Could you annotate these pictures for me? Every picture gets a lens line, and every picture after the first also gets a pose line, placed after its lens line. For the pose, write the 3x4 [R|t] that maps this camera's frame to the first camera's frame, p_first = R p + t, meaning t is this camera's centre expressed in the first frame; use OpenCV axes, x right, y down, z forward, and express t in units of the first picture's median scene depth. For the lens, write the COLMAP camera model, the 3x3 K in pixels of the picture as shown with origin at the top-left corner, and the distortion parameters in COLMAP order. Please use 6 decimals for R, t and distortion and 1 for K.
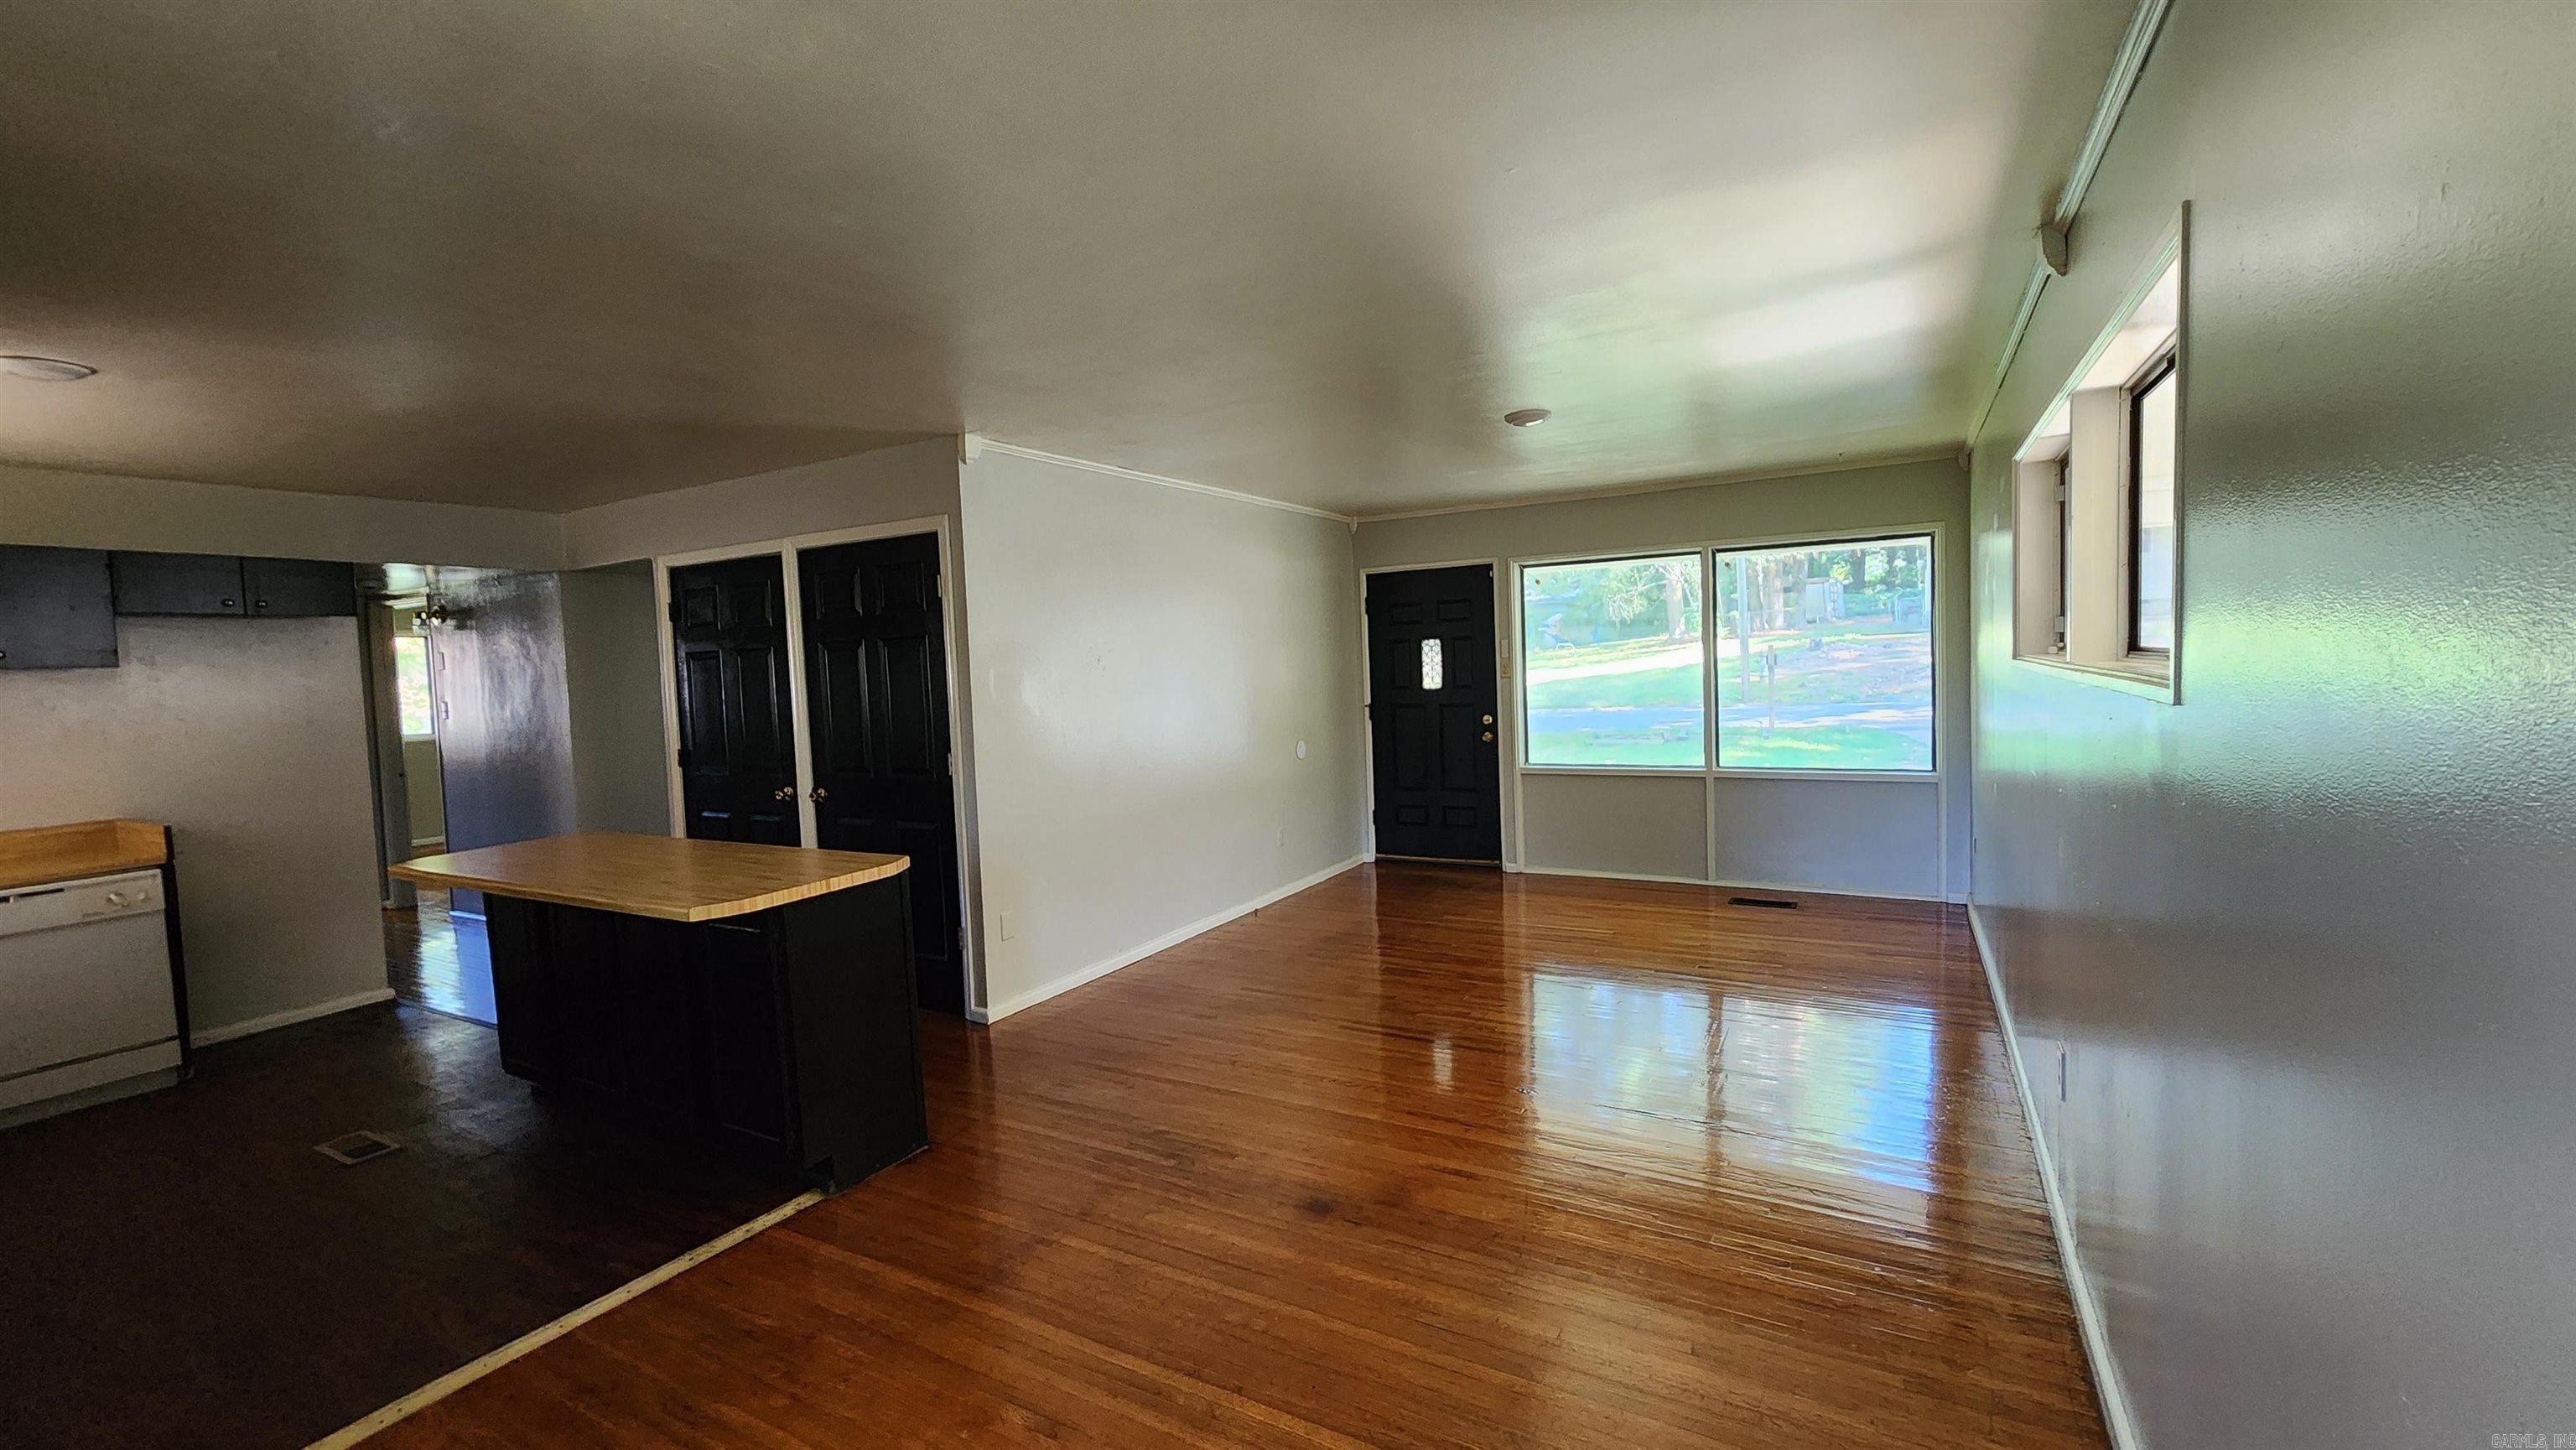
lens RADIAL K [[1063.8, 0, 1283.9], [0, 1063.8, 711.1], [0, 0, 1]] dist [0.001416, -0.000265]
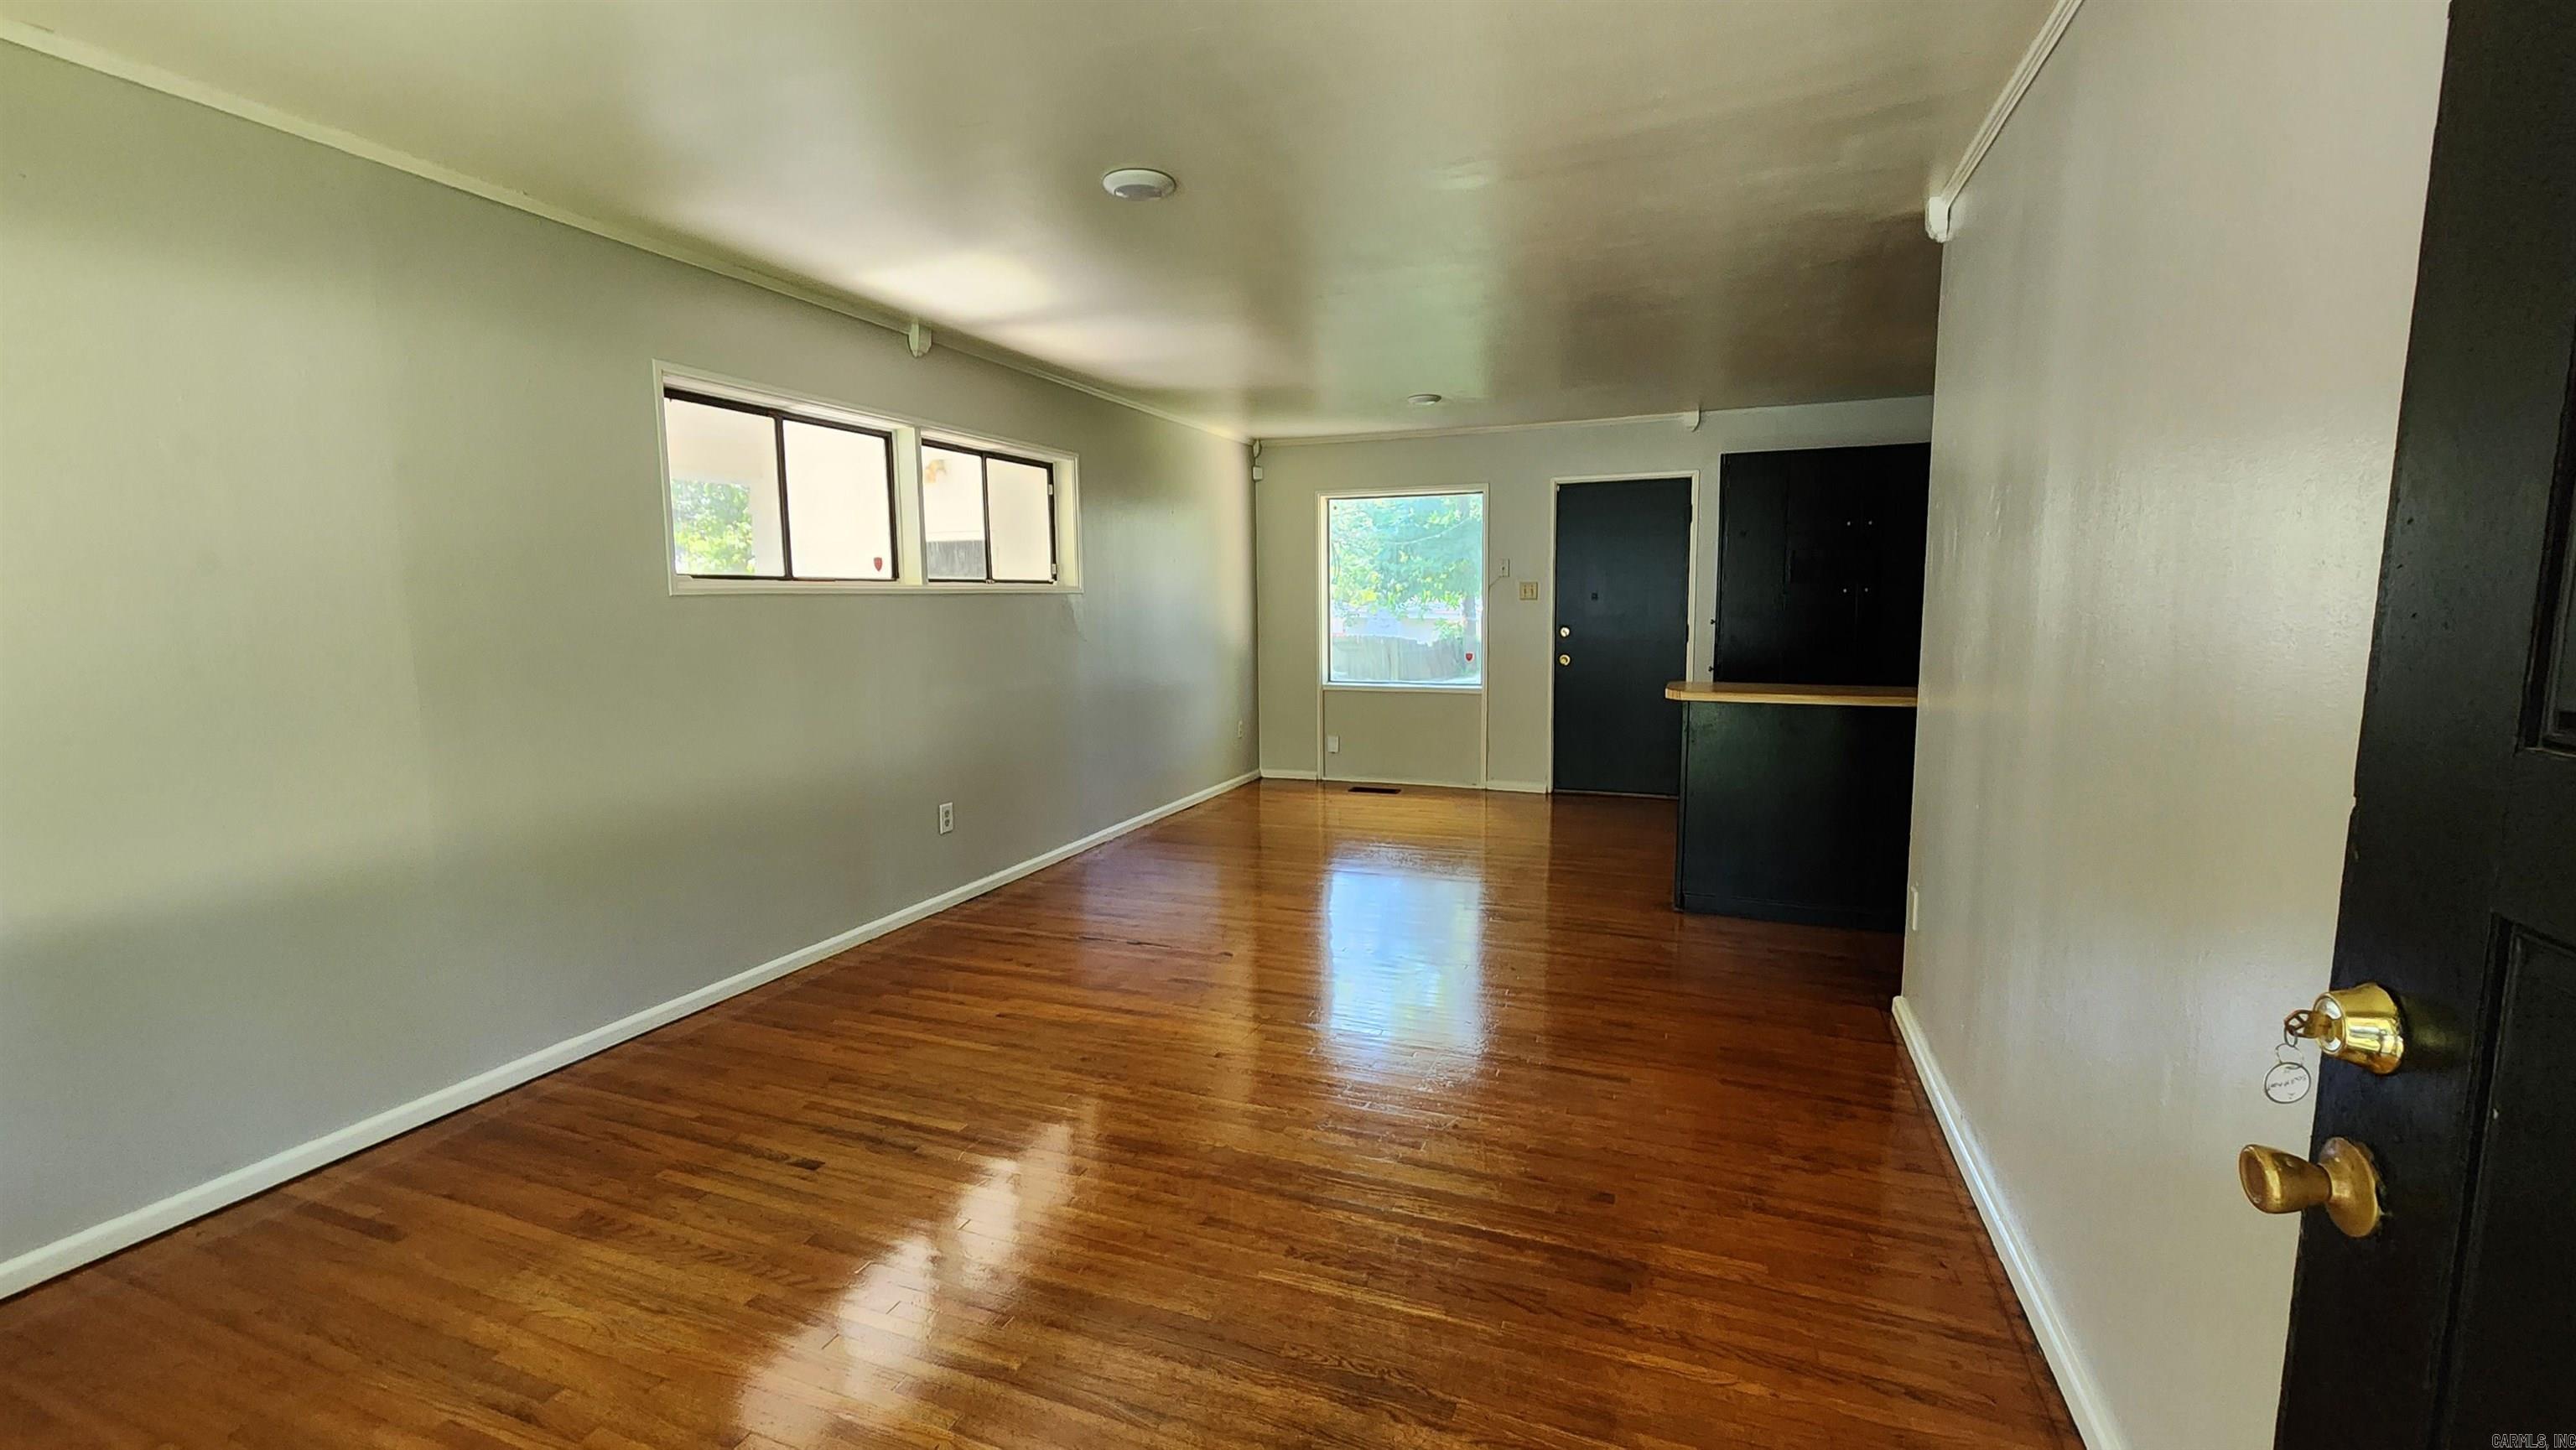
lens RADIAL K [[1063.8, 0, 1284.7], [0, 1063.8, 724.3], [0, 0, 1]] dist [0.001416, -0.000265]
pose [[-0.988201, 0.064895, -0.138734, 0.238467], [0.040880, 0.984696, 0.169416, -0.052652], [0.147605, 0.161746, -0.975731, 1.603052]]
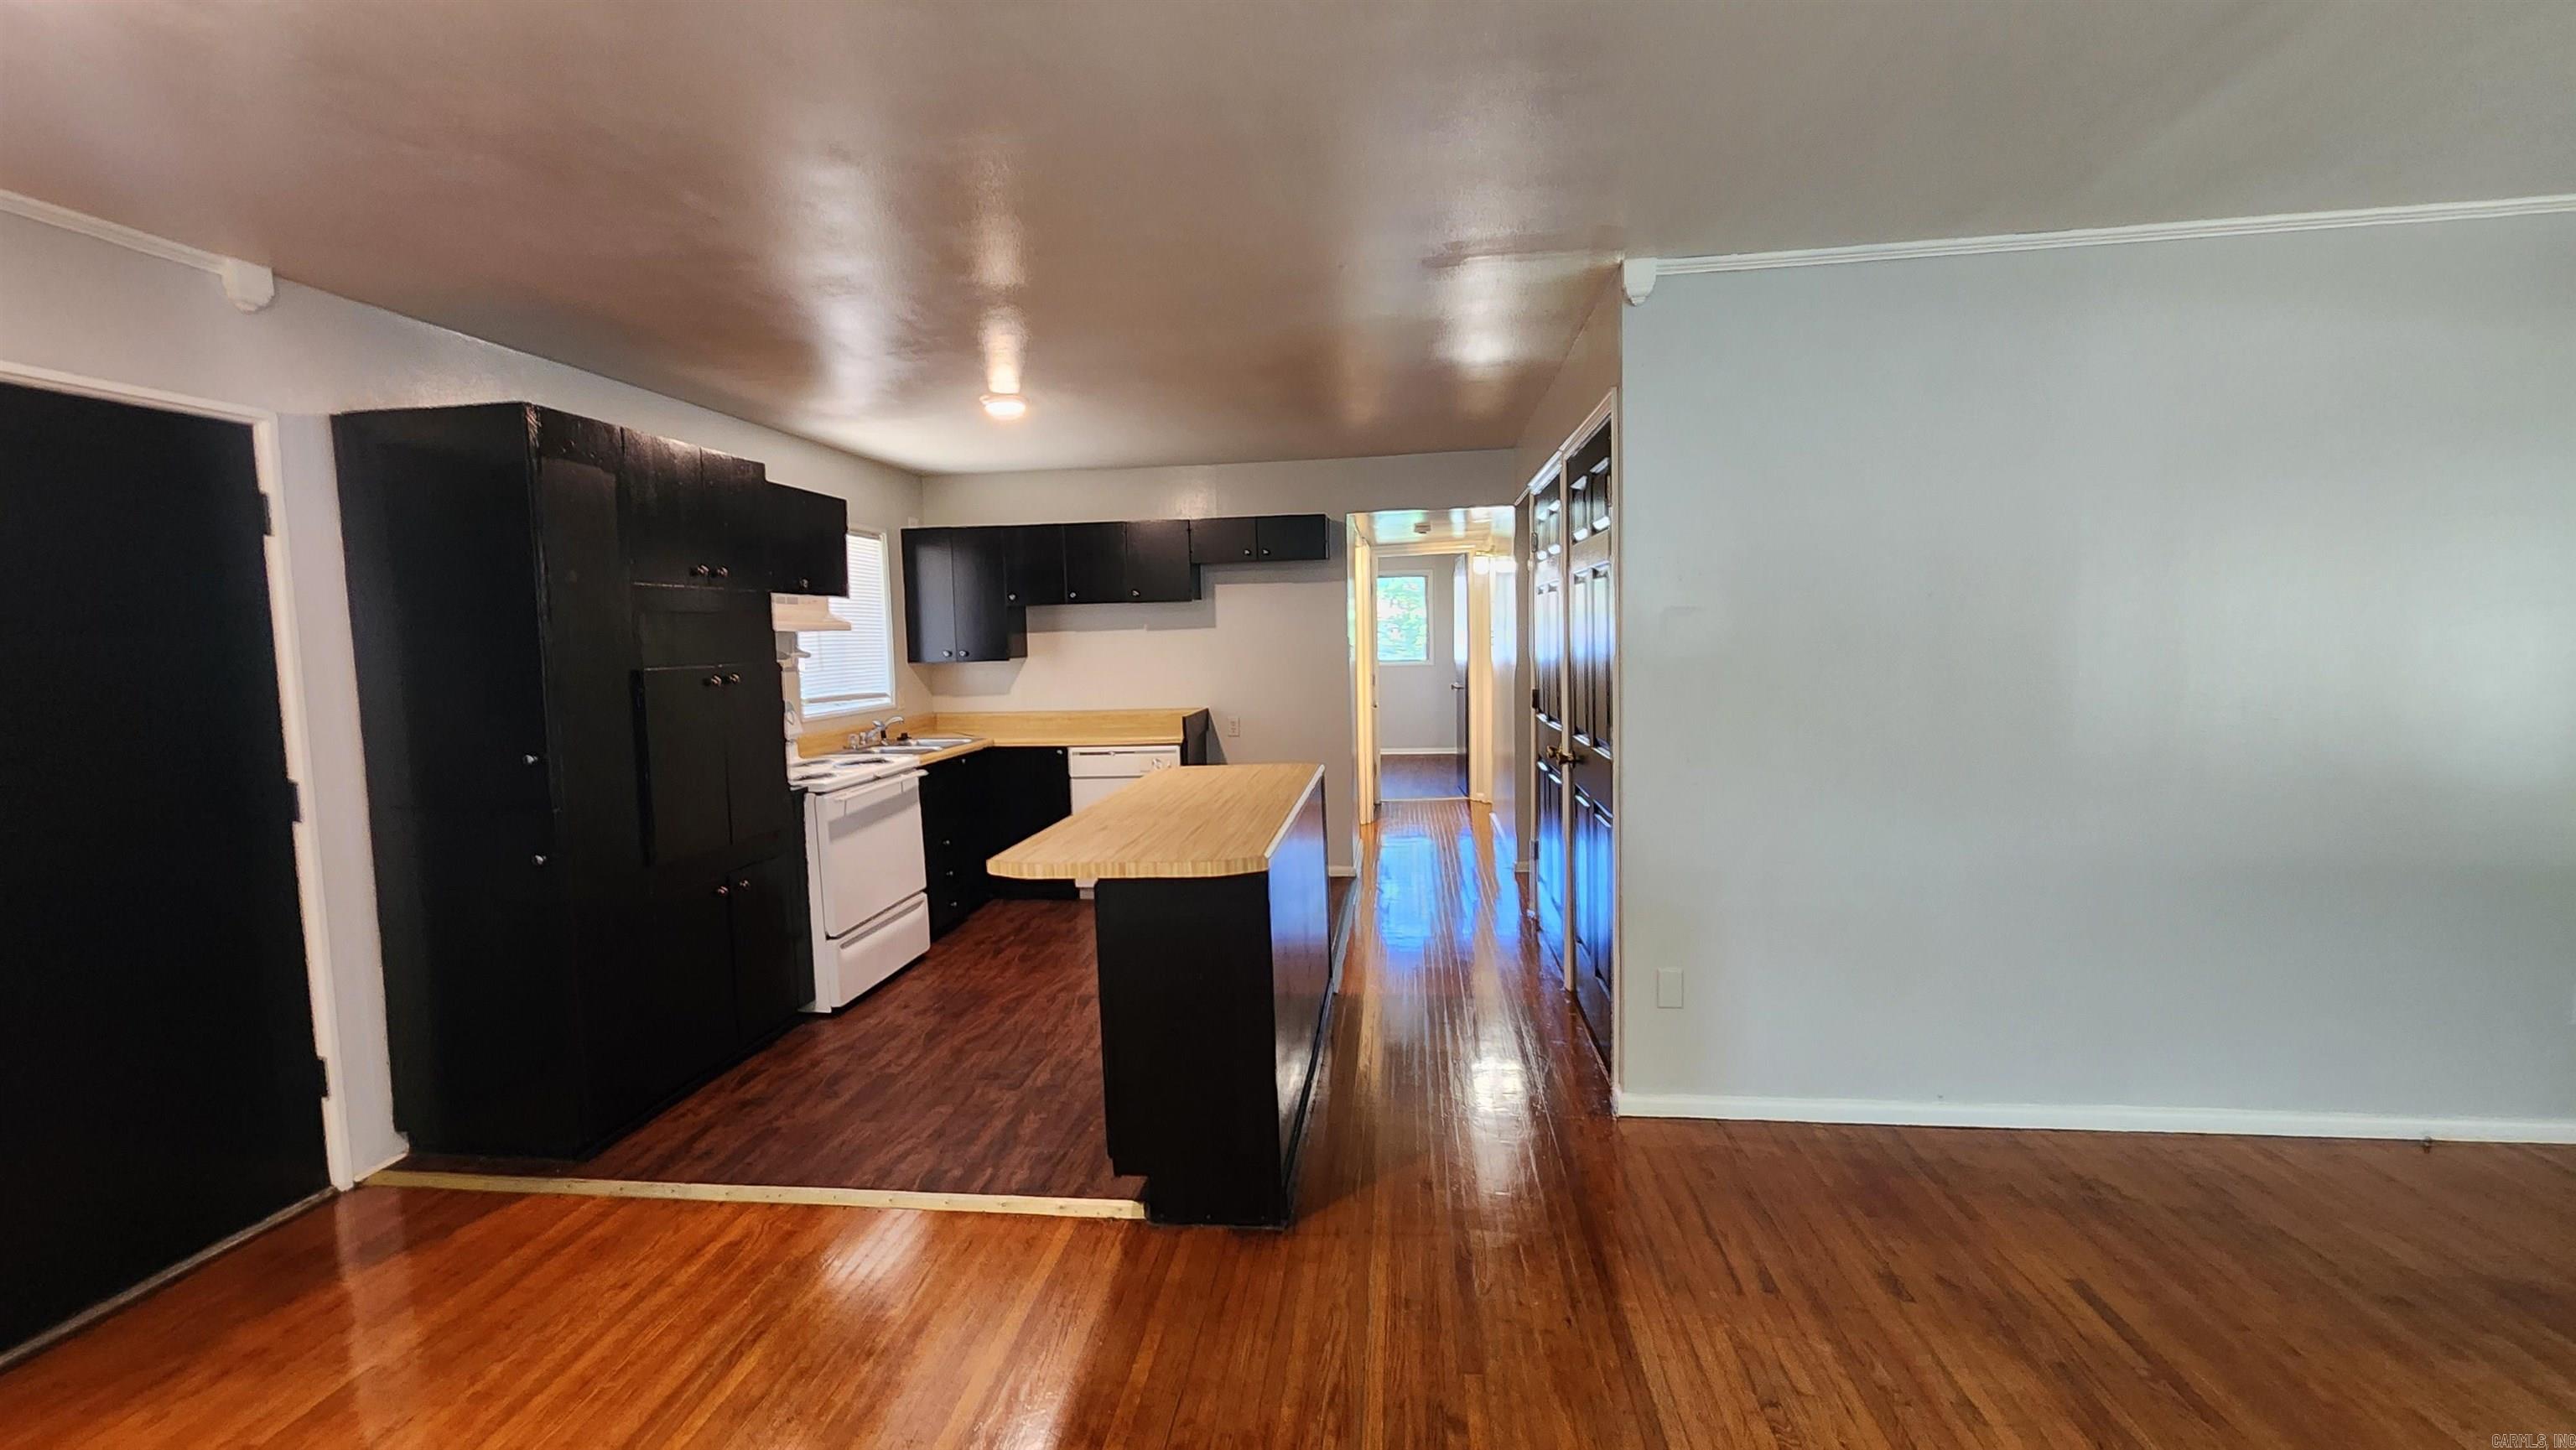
lens RADIAL K [[1063.8, 0, 1271.6], [0, 1063.8, 718.8], [0, 0, 1]] dist [0.001416, -0.000265]
pose [[0.387080, 0.106737, -0.915847, 0.247377], [-0.032173, 0.994236, 0.102275, -0.032211], [0.921485, -0.010123, 0.388283, 0.502217]]
